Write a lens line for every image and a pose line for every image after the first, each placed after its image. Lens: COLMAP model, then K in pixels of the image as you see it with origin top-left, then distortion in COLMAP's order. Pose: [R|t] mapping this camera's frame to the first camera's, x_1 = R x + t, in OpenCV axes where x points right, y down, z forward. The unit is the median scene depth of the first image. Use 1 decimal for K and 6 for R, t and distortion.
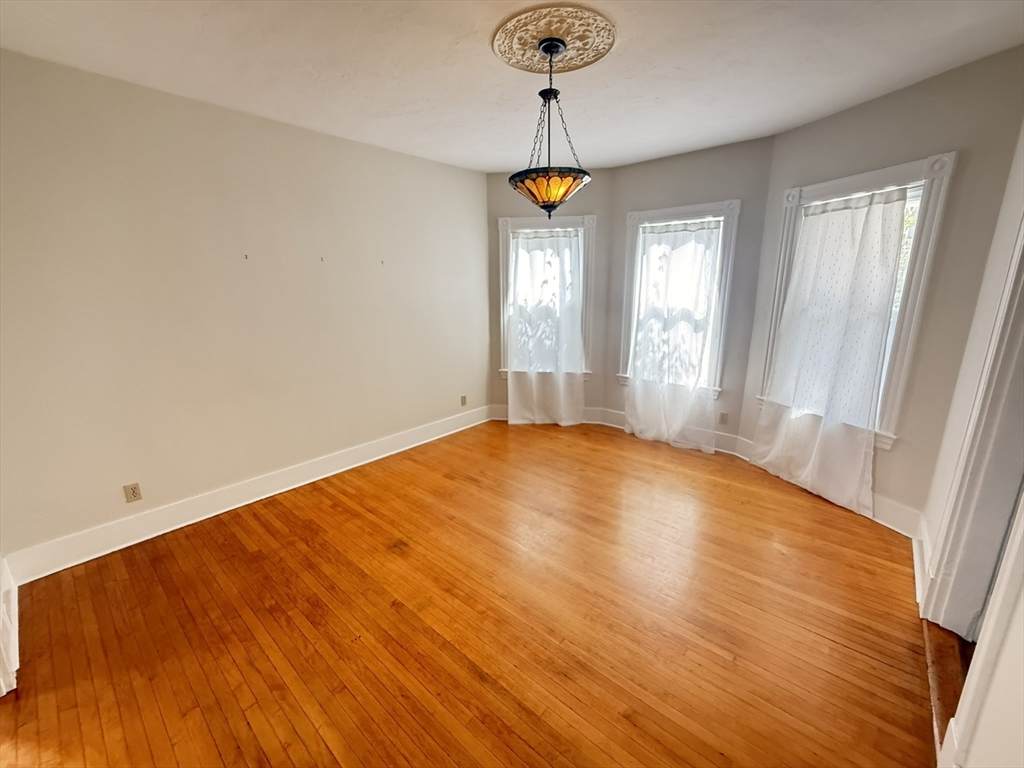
lens RADIAL K [[415.2, 0, 513.7], [0, 415.2, 385.2], [0, 0, 1]] dist [0.002220, 0.000179]
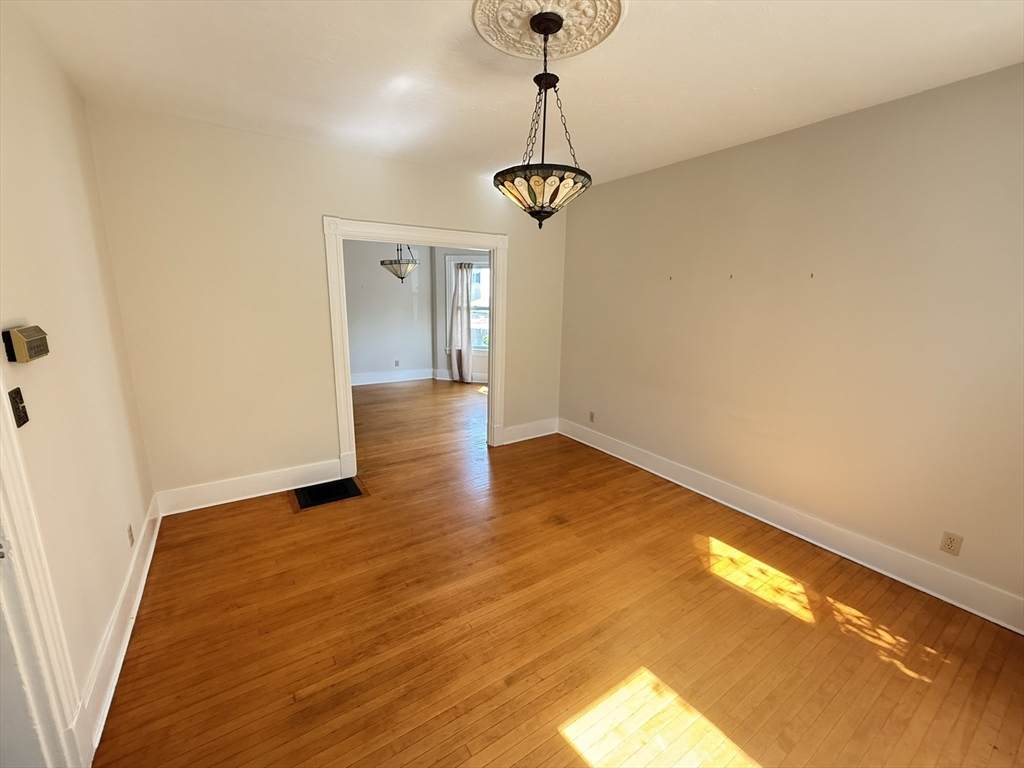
lens RADIAL K [[415.2, 0, 511.8], [0, 415.2, 383.2], [0, 0, 1]] dist [0.002220, 0.000179]
pose [[-0.263162, 0.206565, -0.942378, 0.739788], [-0.243299, 0.931027, 0.272019, -0.248013], [0.933569, 0.300865, -0.194754, 0.925809]]
